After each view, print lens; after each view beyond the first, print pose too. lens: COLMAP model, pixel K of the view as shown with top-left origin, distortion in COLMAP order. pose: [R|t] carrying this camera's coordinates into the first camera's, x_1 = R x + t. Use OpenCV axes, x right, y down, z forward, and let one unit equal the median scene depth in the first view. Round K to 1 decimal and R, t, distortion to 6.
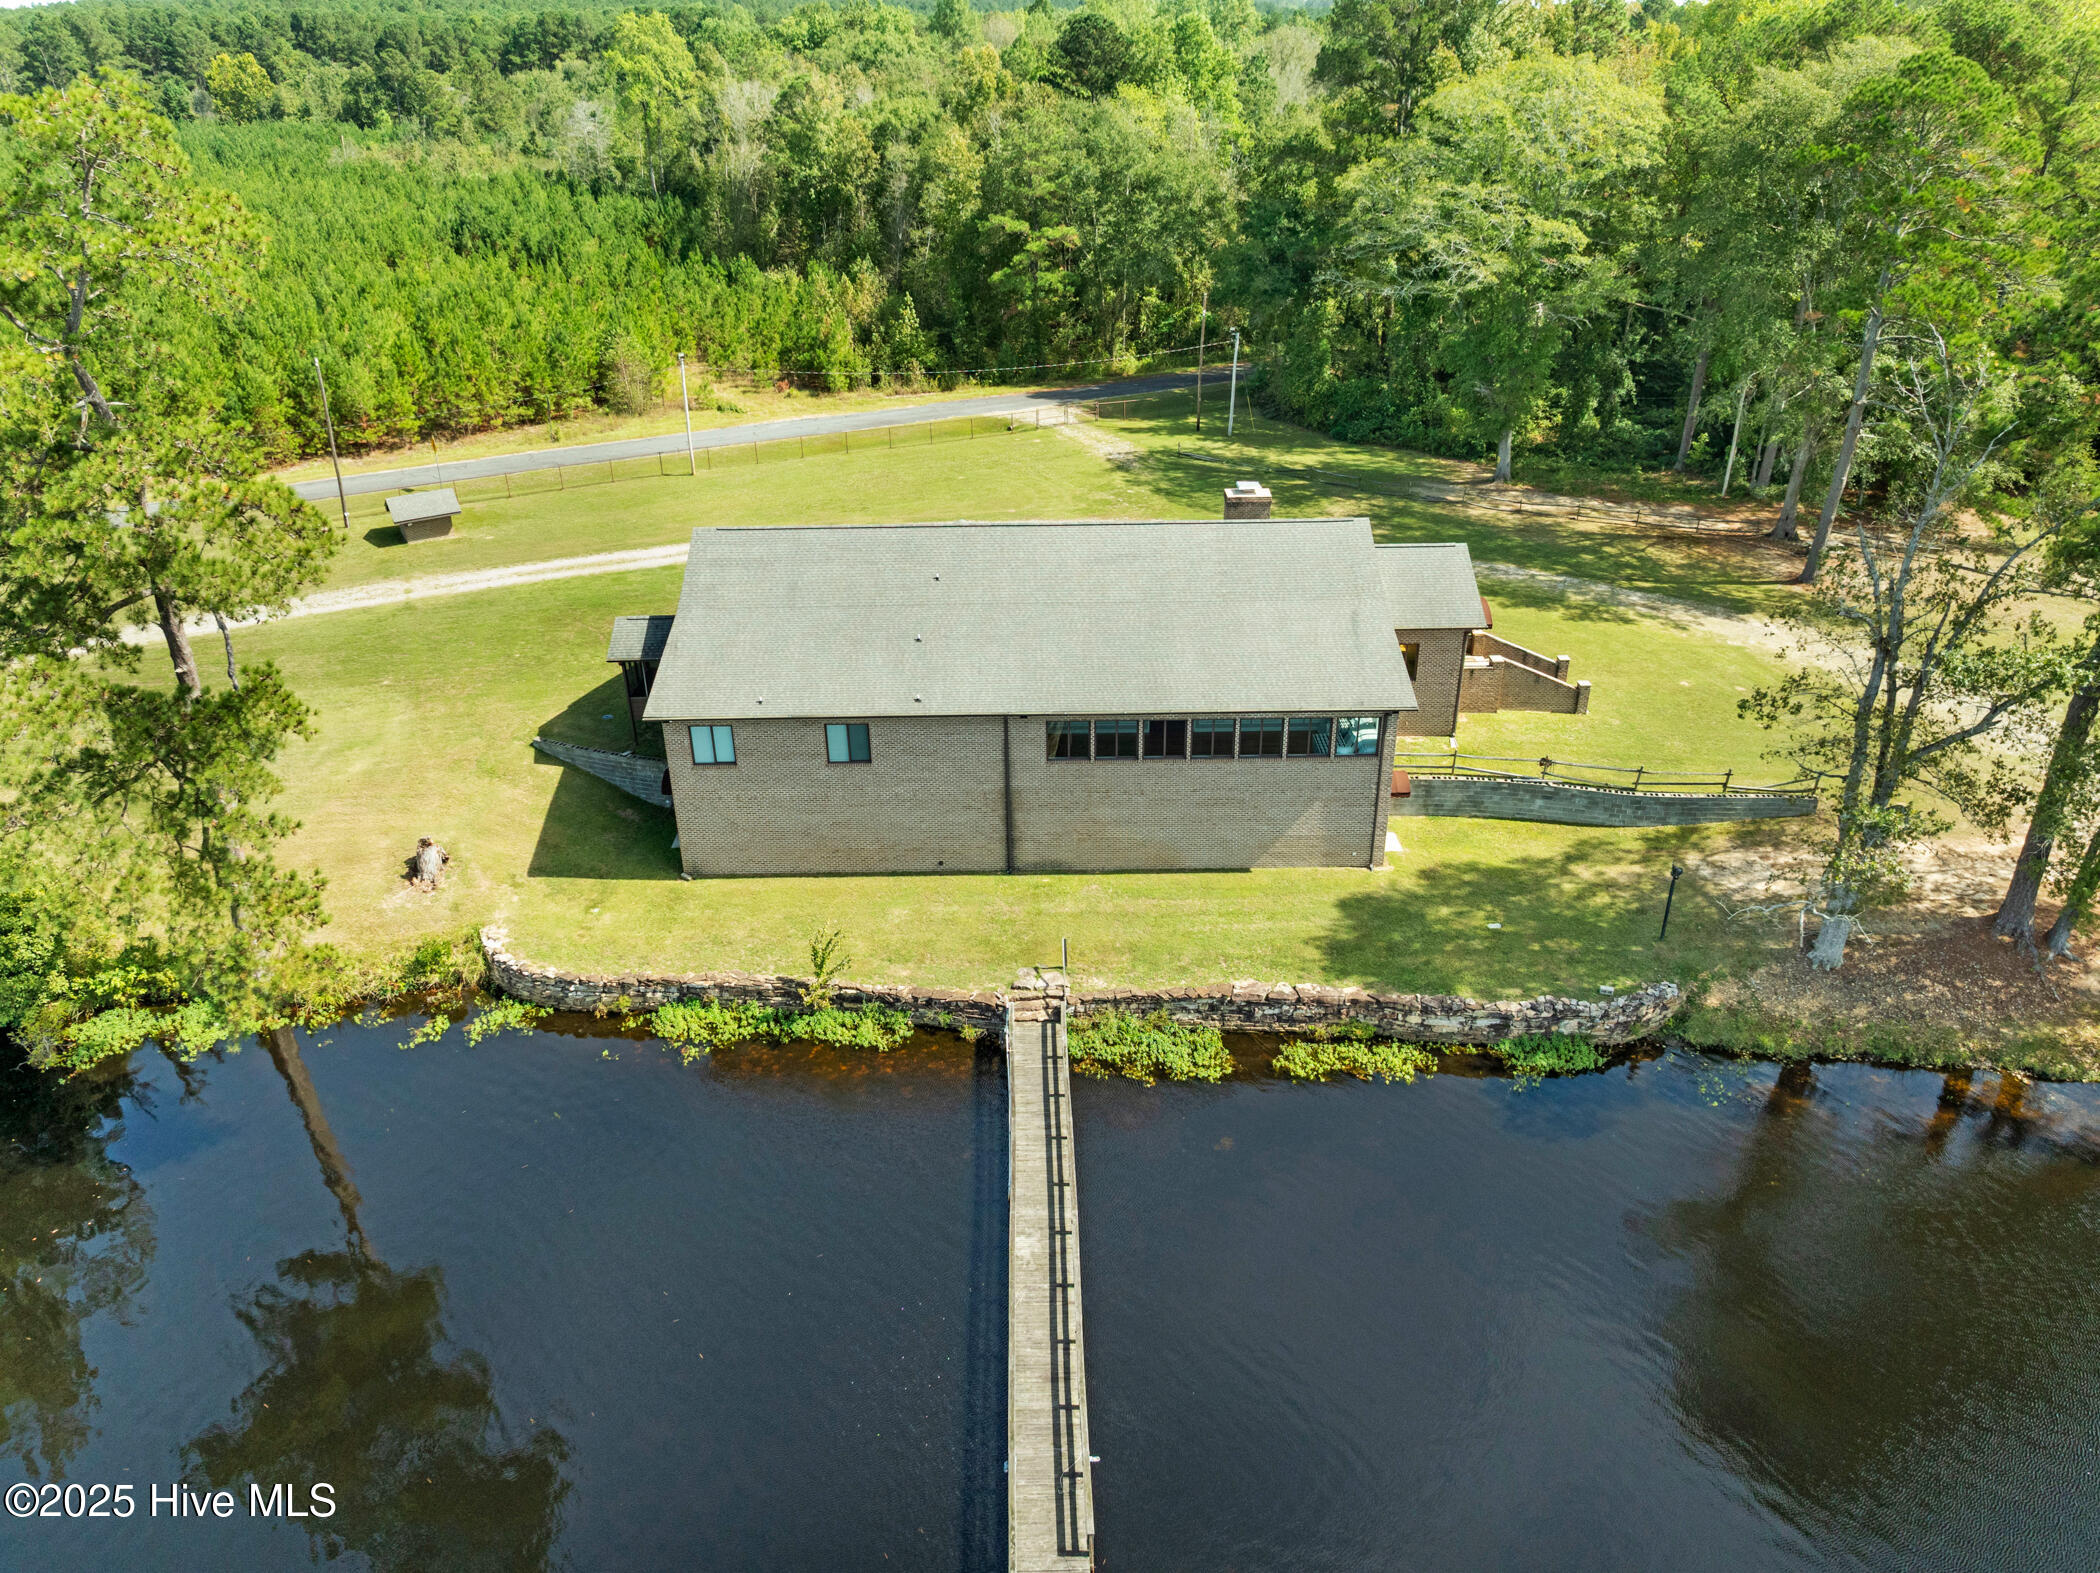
lens RADIAL K [[1480.7, 0, 1048.5], [0, 1480.7, 792.6], [0, 0, 1]] dist [-0.029760, -0.015797]
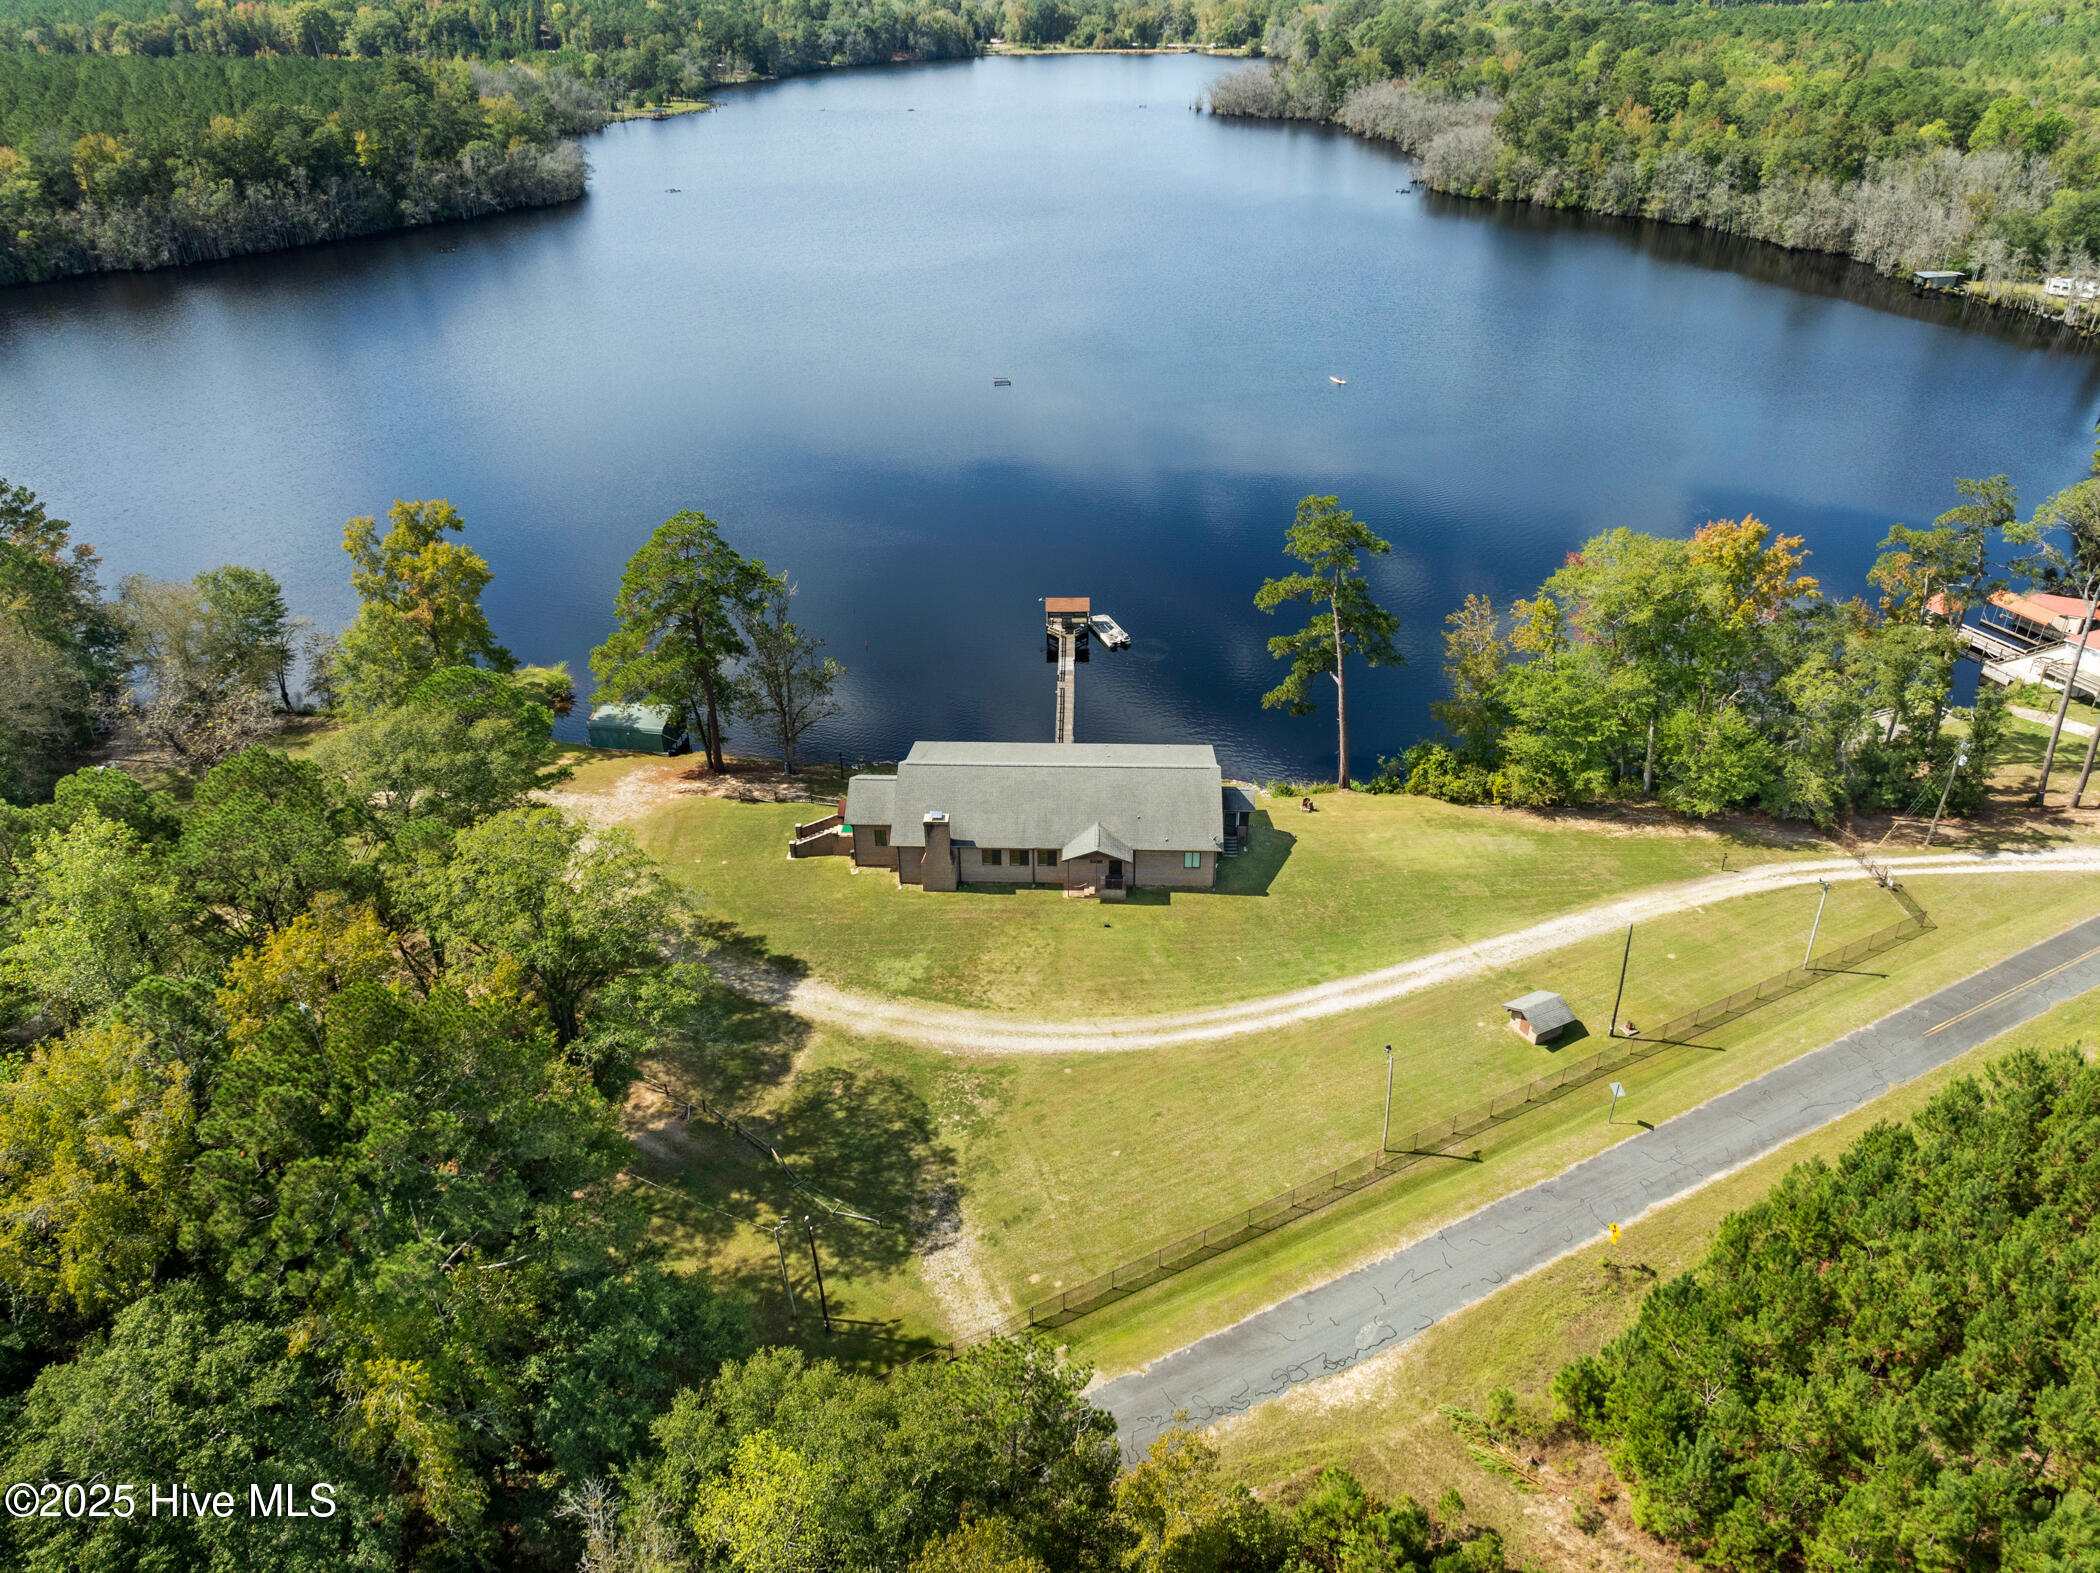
lens RADIAL K [[1479.3, 0, 1050.0], [0, 1479.3, 786.5], [0, 0, 1]] dist [-0.018875, -0.037779]
pose [[-0.998859, 0.001085, 0.047747, -0.111240], [0.040958, 0.533659, 0.844708, -2.163788], [-0.024563, 0.845699, -0.533094, 2.391569]]
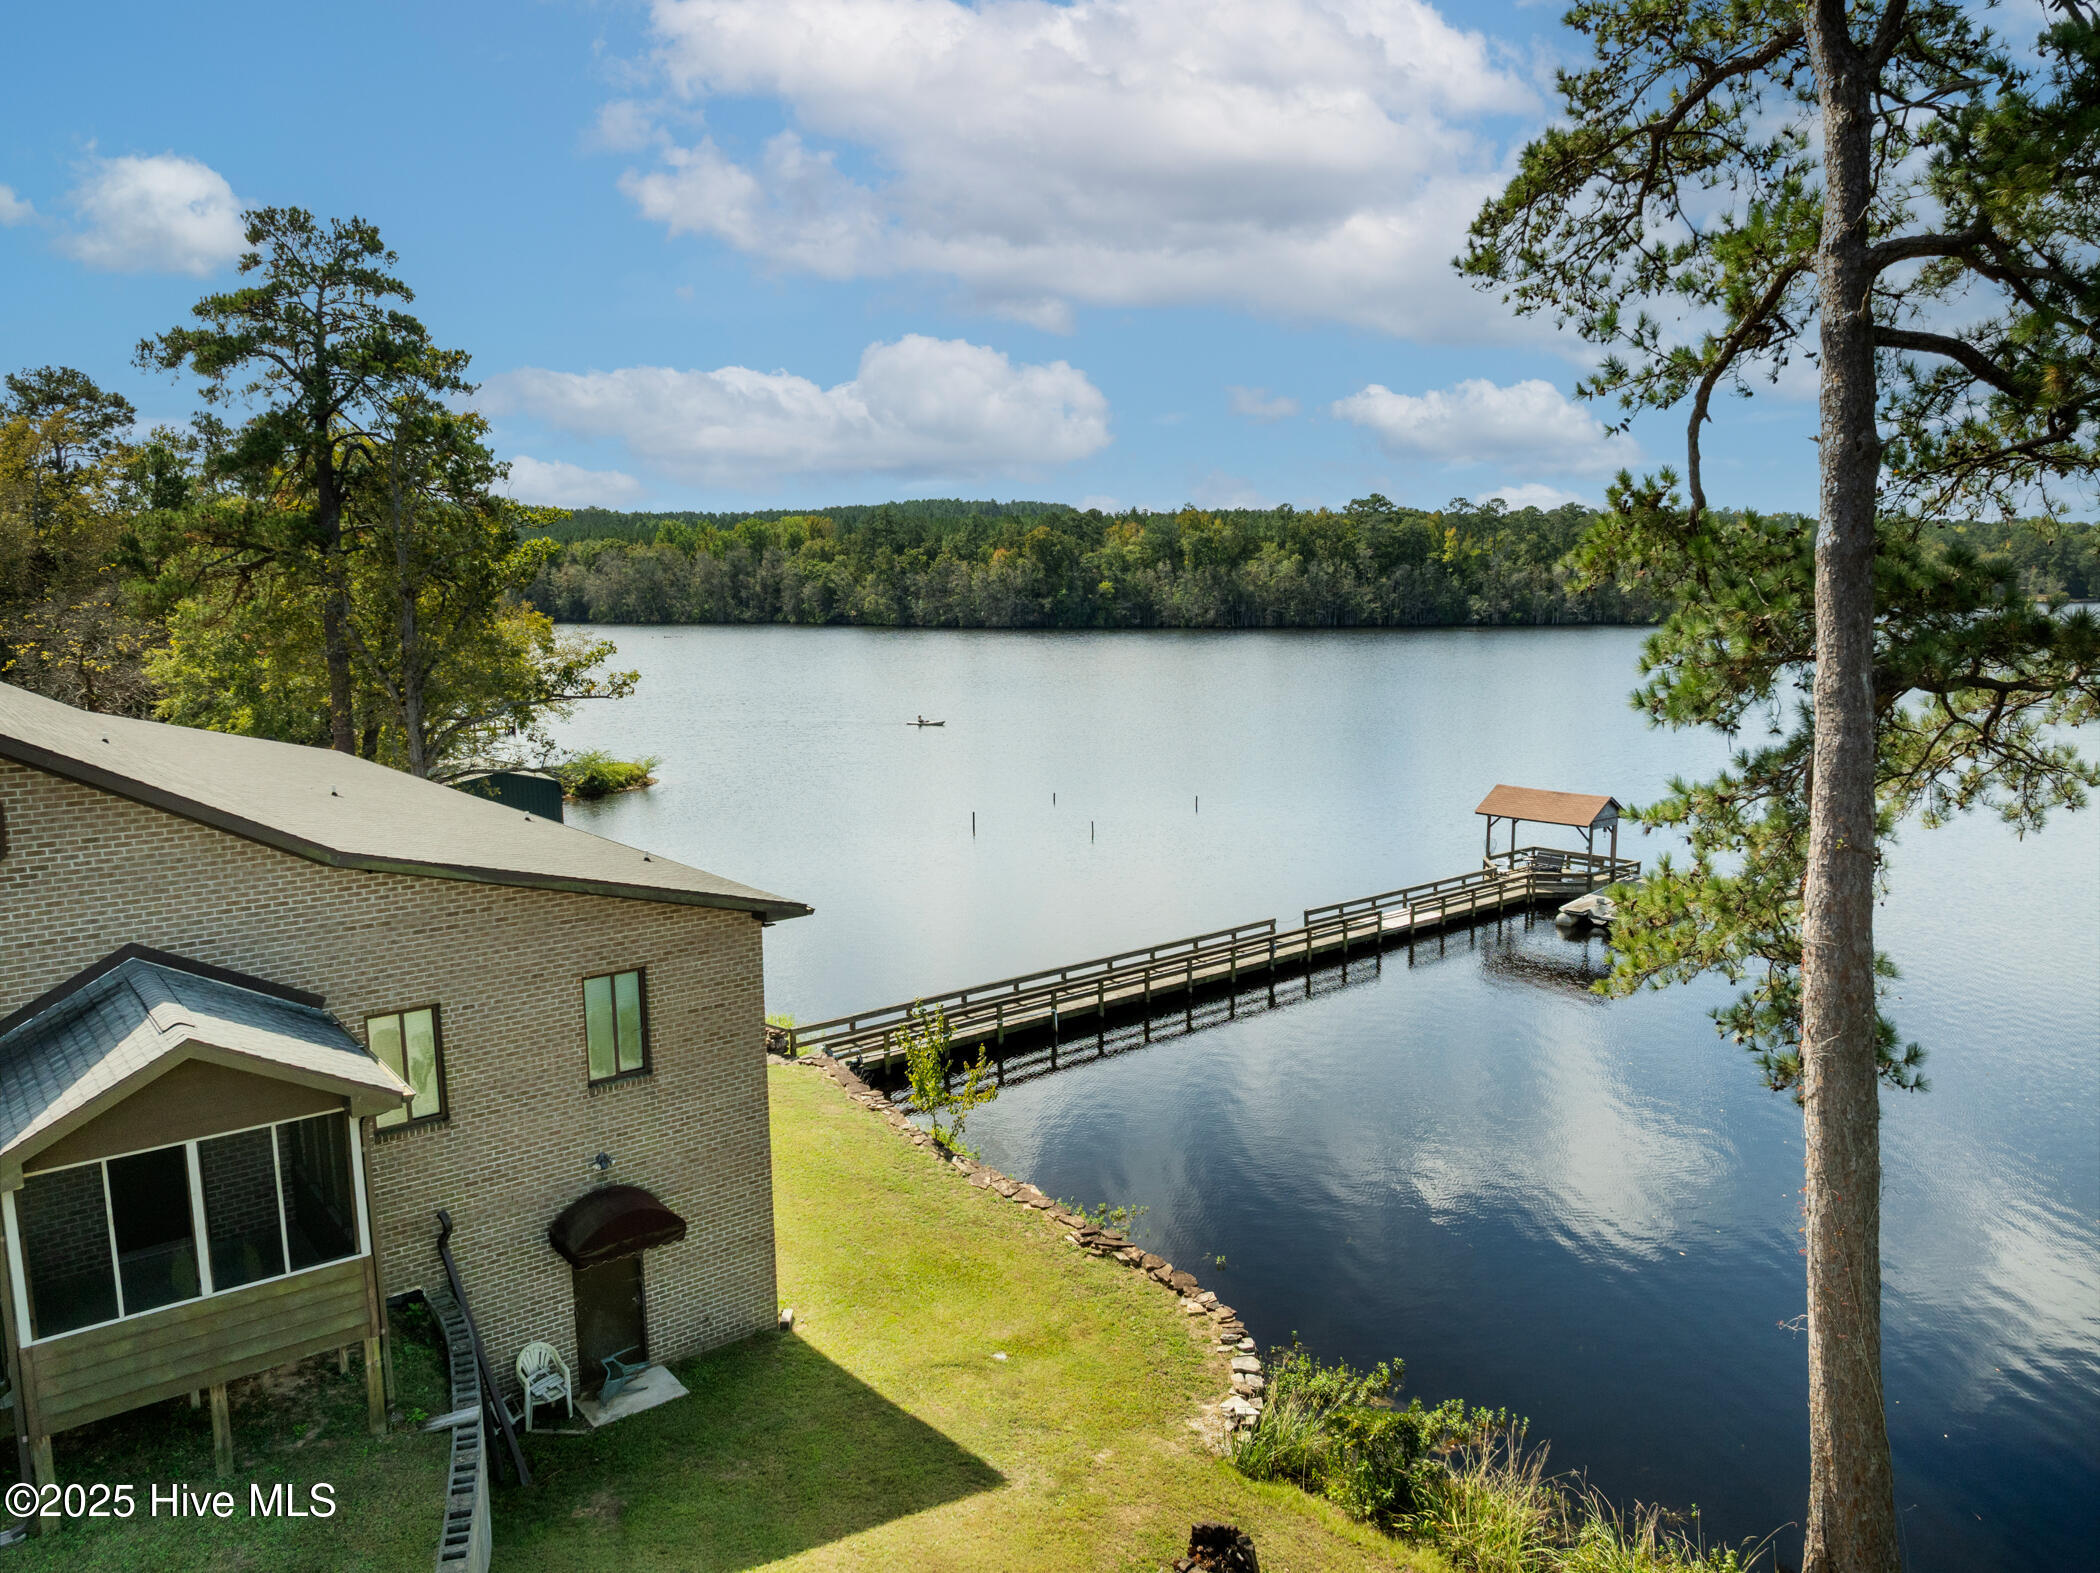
lens RADIAL K [[1477.3, 0, 1045.7], [0, 1477.3, 795.0], [0, 0, 1]] dist [-0.030829, -0.007526]
pose [[-0.629667, -0.090786, 0.771542, -0.625291], [0.375488, 0.833870, 0.404561, -0.216683], [-0.680094, 0.544443, -0.490972, 1.114315]]
